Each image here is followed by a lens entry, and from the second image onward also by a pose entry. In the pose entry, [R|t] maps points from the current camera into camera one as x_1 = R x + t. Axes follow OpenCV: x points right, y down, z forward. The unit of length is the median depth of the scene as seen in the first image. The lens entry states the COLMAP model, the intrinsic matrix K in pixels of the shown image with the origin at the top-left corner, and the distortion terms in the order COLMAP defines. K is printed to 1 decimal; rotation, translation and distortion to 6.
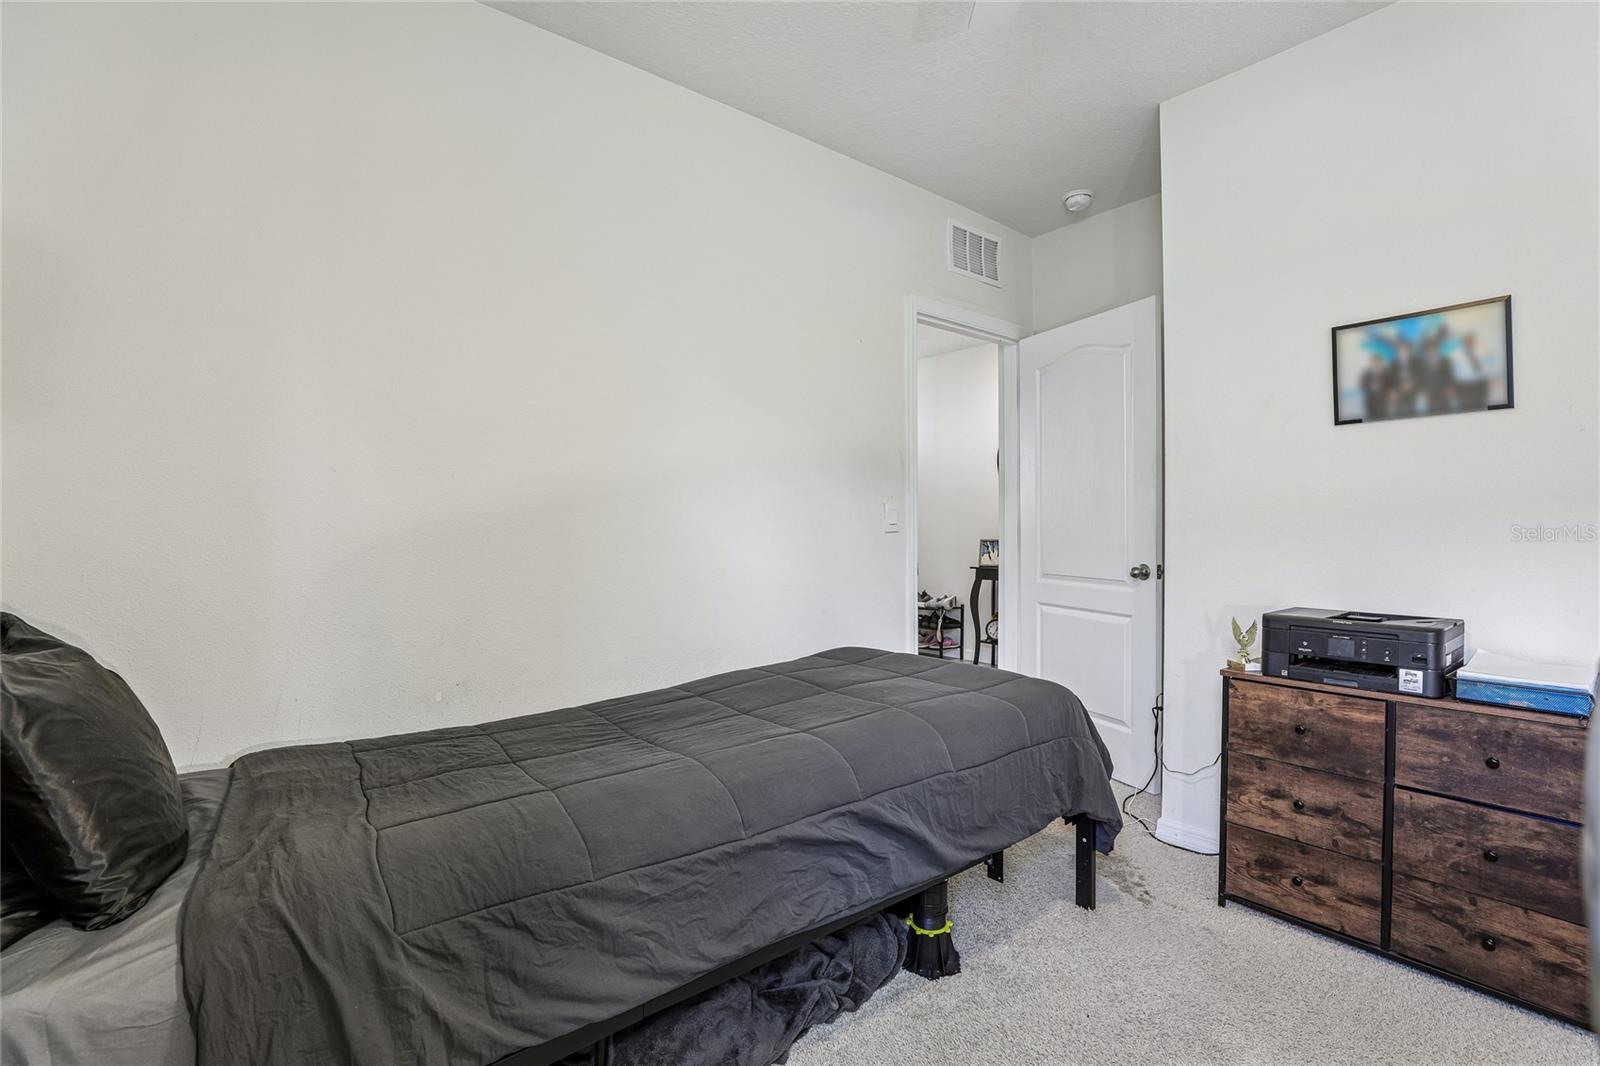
lens RADIAL K [[728.7, 0, 801.0], [0, 728.7, 529.8], [0, 0, 1]] dist [-0.042132, 0.011156]
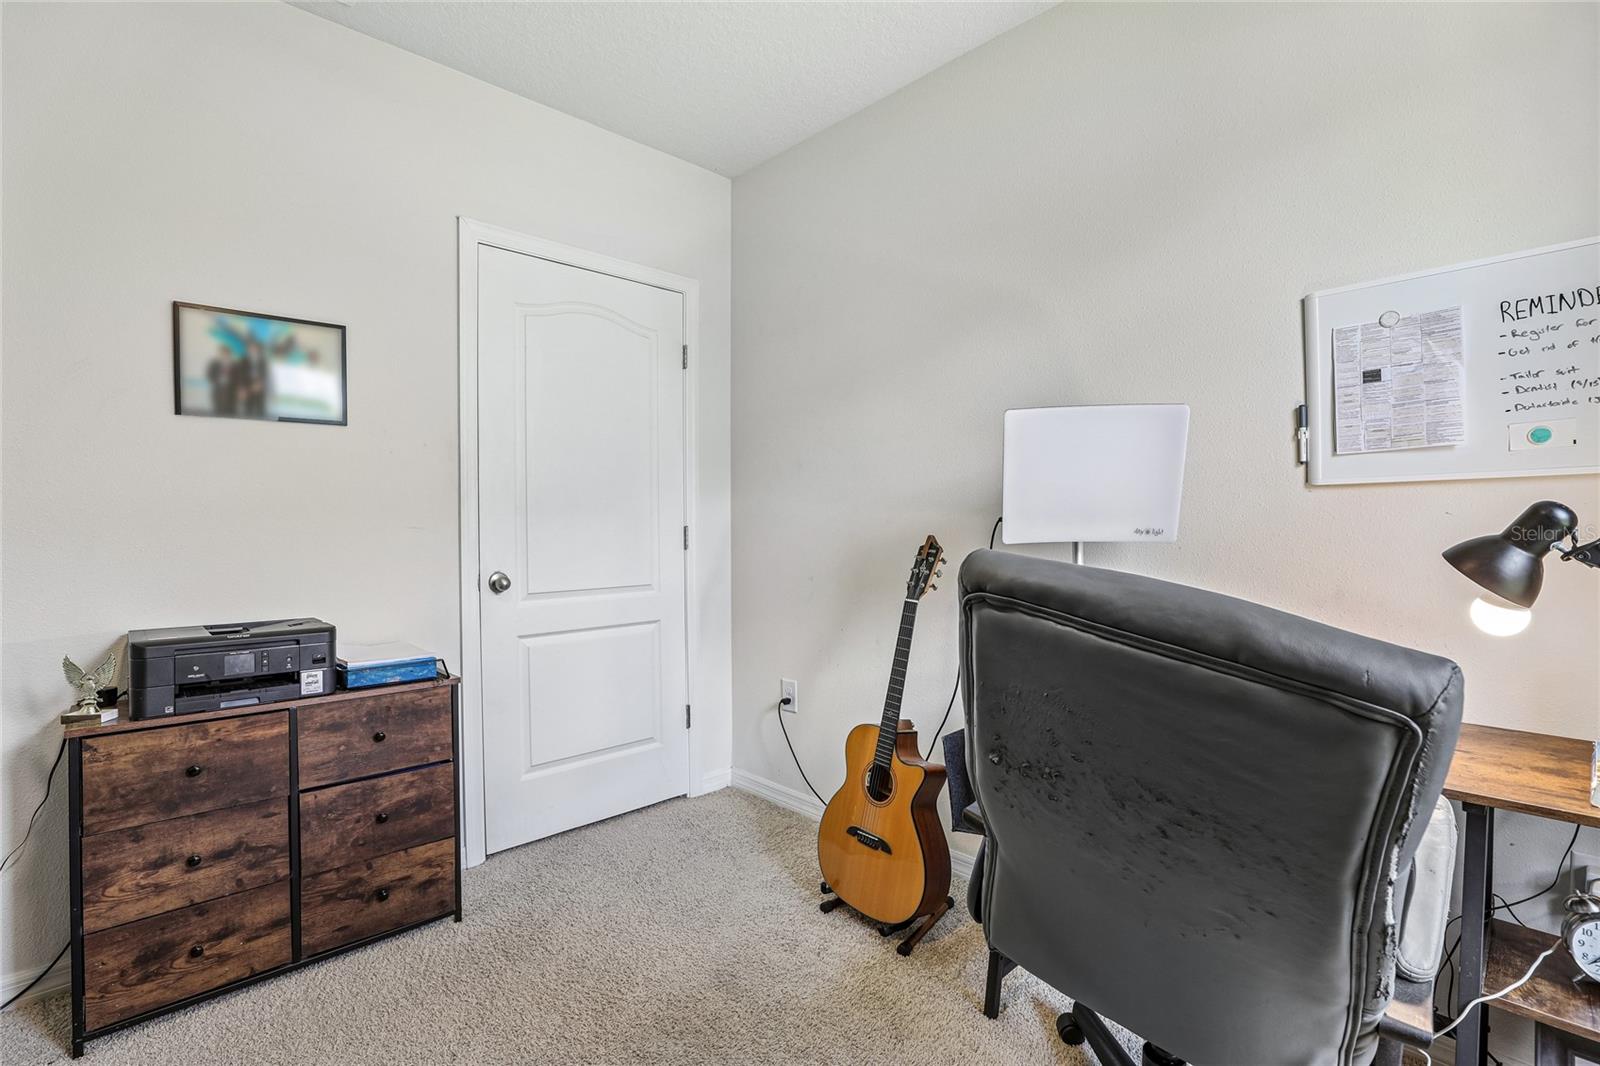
lens RADIAL K [[728.7, 0, 797.5], [0, 728.7, 529.4], [0, 0, 1]] dist [-0.042132, 0.011156]
pose [[-0.095753, -0.000087, 0.995405, -0.213870], [0.009222, 0.999957, 0.000974, -0.000056], [-0.995362, 0.009273, -0.095748, 0.389414]]
